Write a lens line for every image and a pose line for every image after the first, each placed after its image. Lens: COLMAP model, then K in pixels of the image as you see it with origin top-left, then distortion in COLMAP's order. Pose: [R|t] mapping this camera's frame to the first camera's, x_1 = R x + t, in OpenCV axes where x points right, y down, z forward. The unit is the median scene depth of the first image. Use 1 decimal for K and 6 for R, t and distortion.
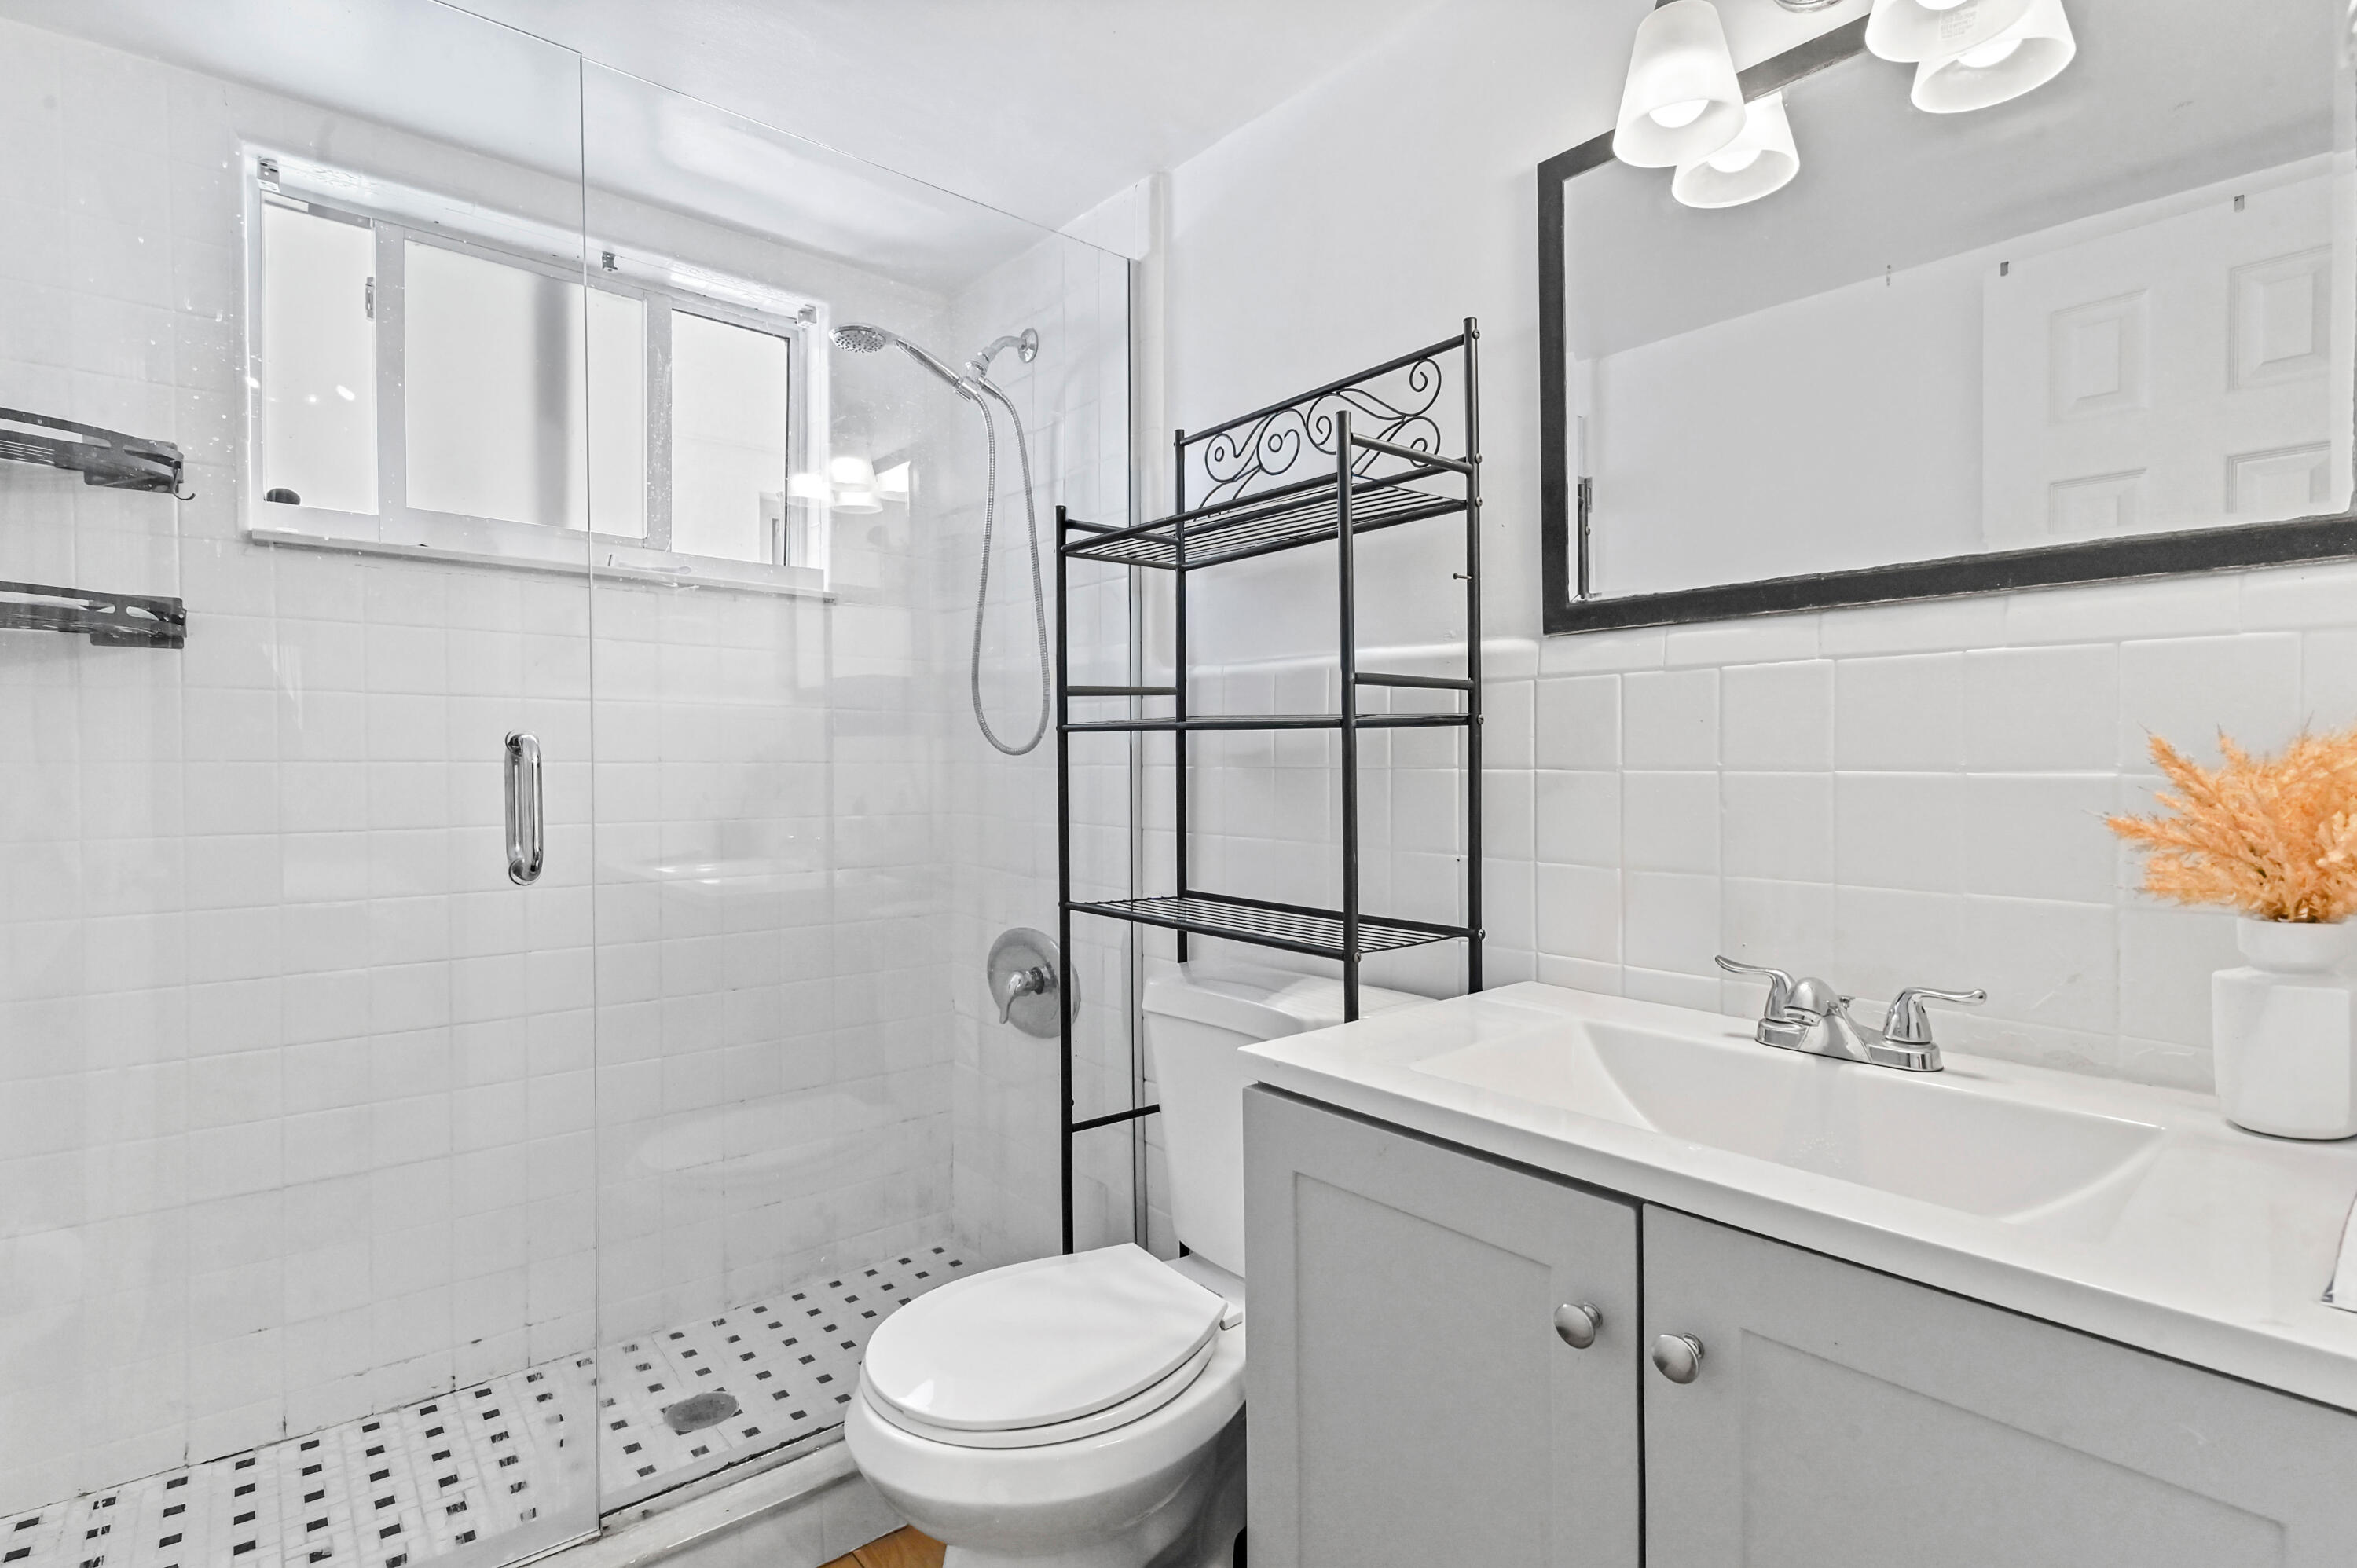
lens RADIAL K [[1092.9, 0, 1171.9], [0, 1092.9, 777.1], [0, 0, 1]] dist [-0.018875, -0.000410]
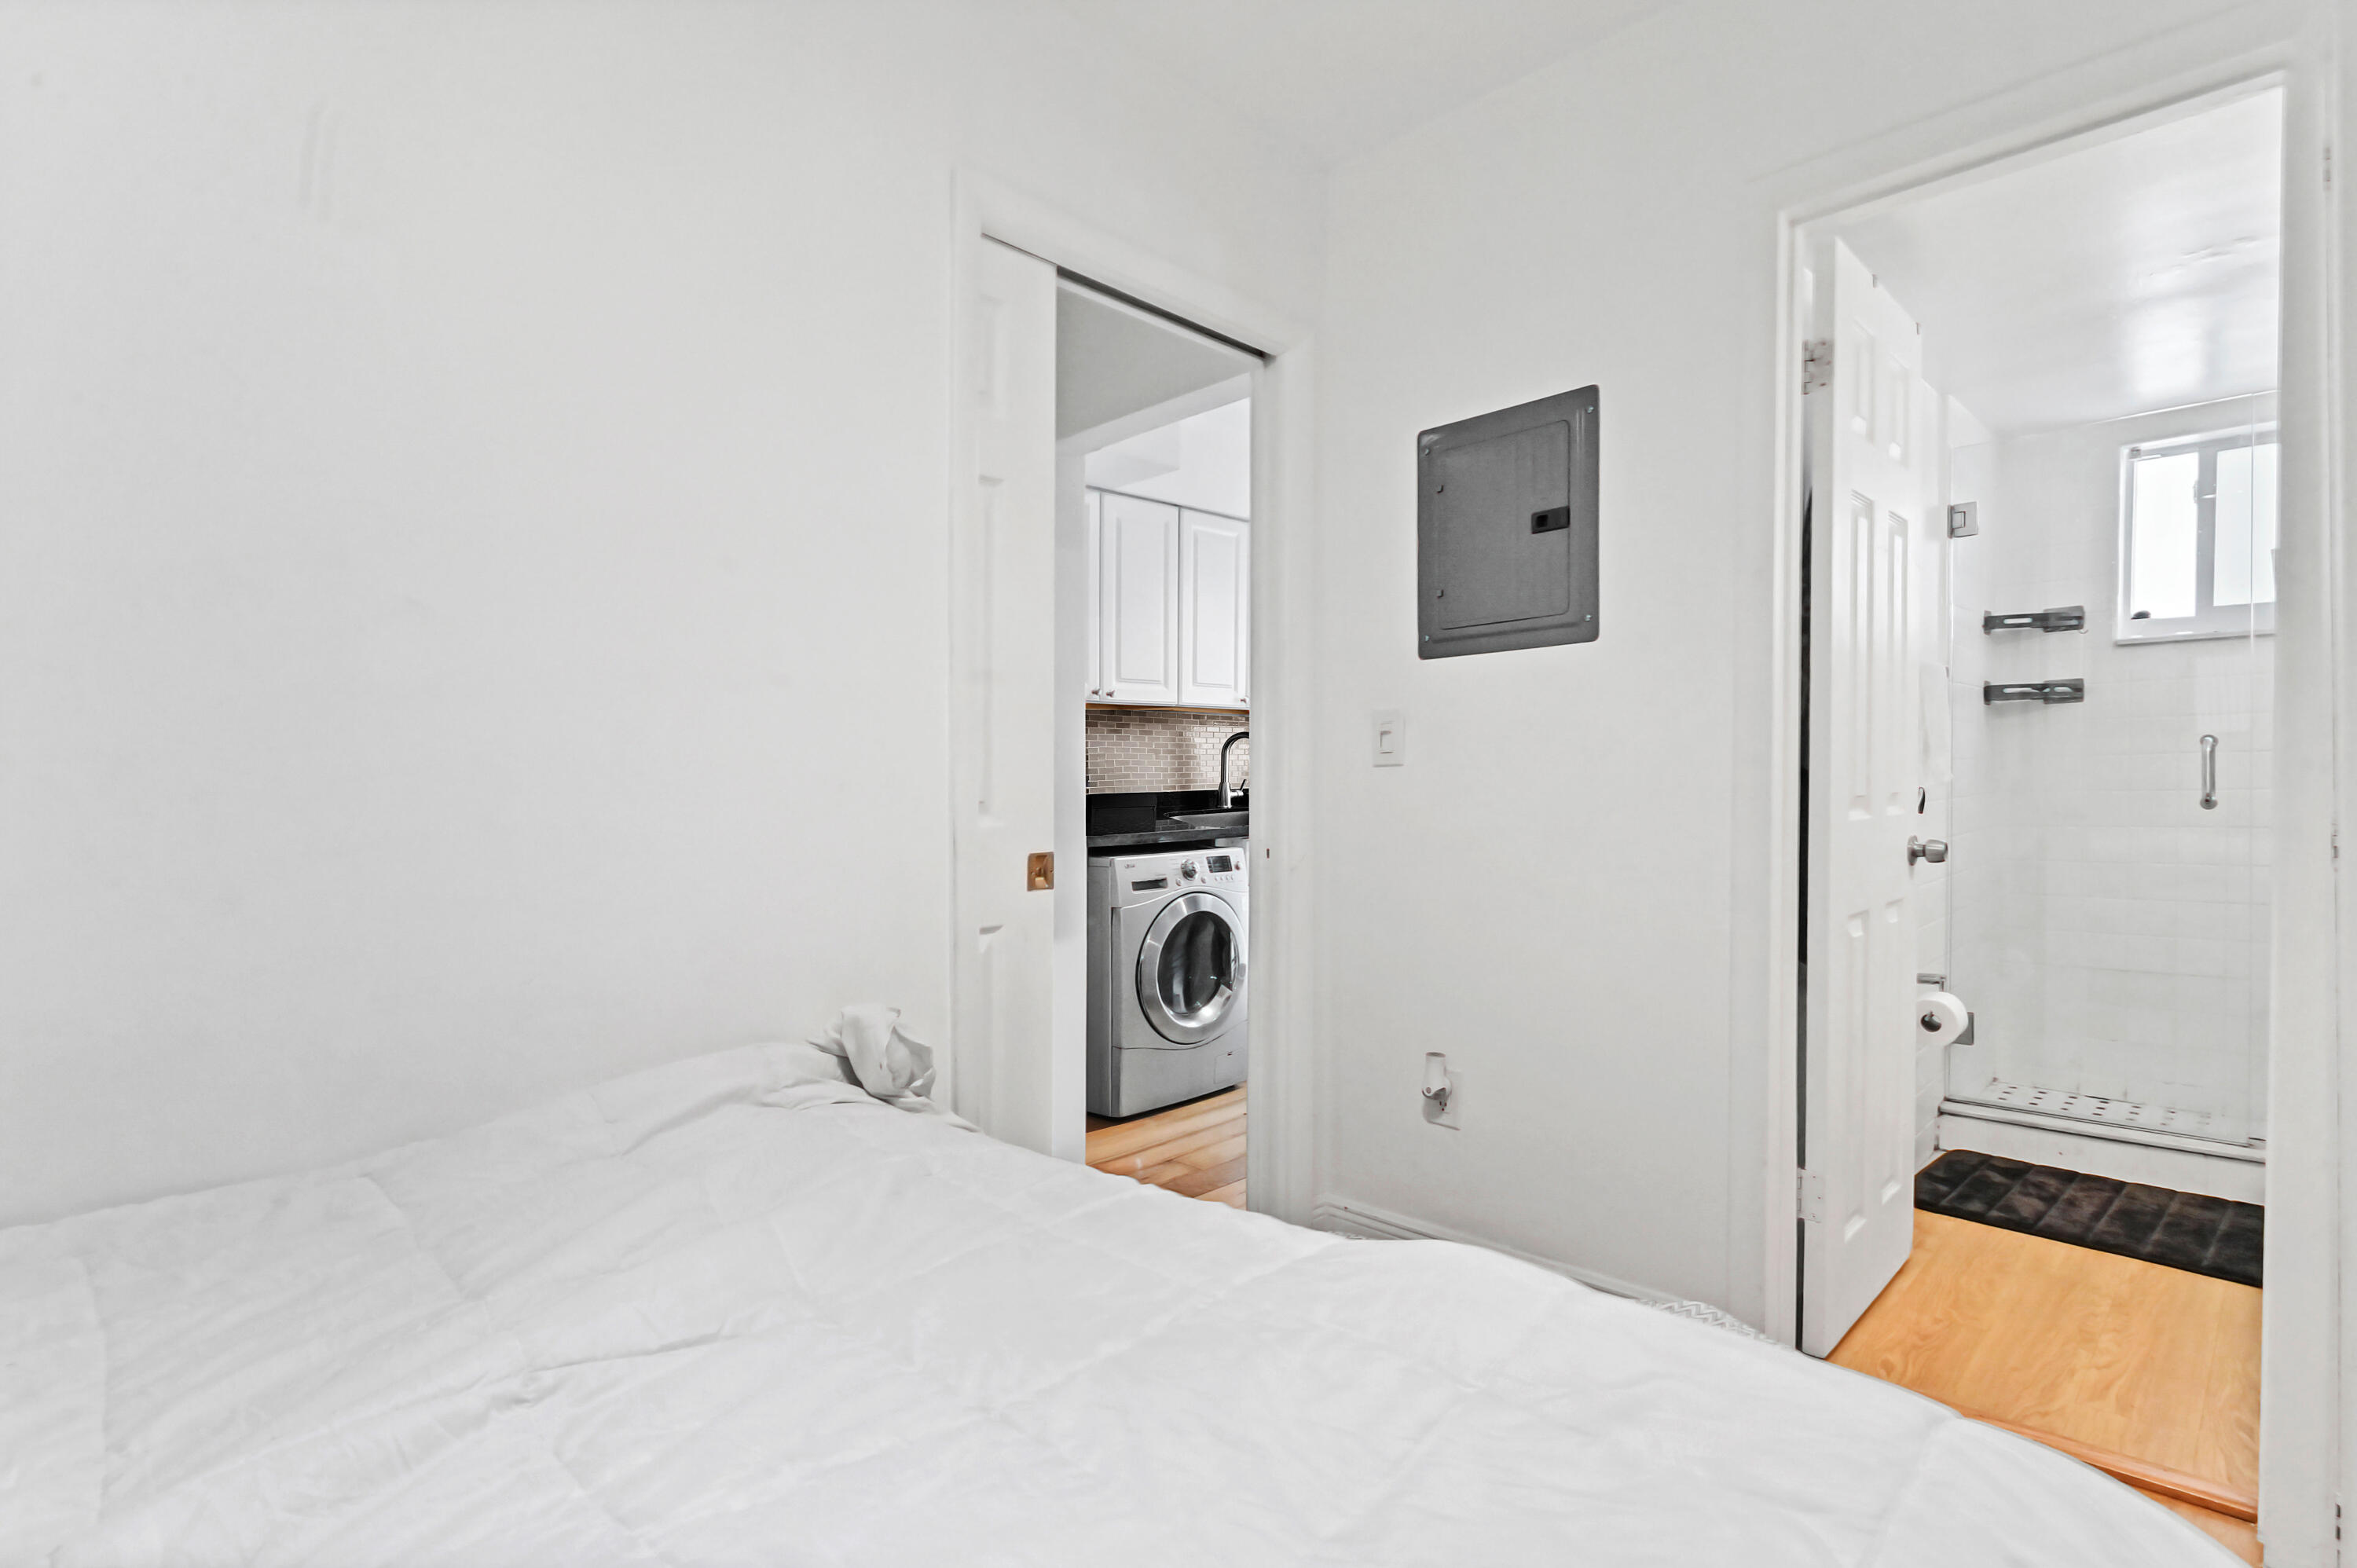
lens RADIAL K [[1092.9, 0, 1171.9], [0, 1092.9, 777.1], [0, 0, 1]] dist [-0.018875, -0.000410]
pose [[0.046061, 0.008562, -0.998902, 1.073800], [-0.011544, 0.999901, 0.008038, 0.033181], [0.998872, 0.011161, 0.046155, -0.858952]]
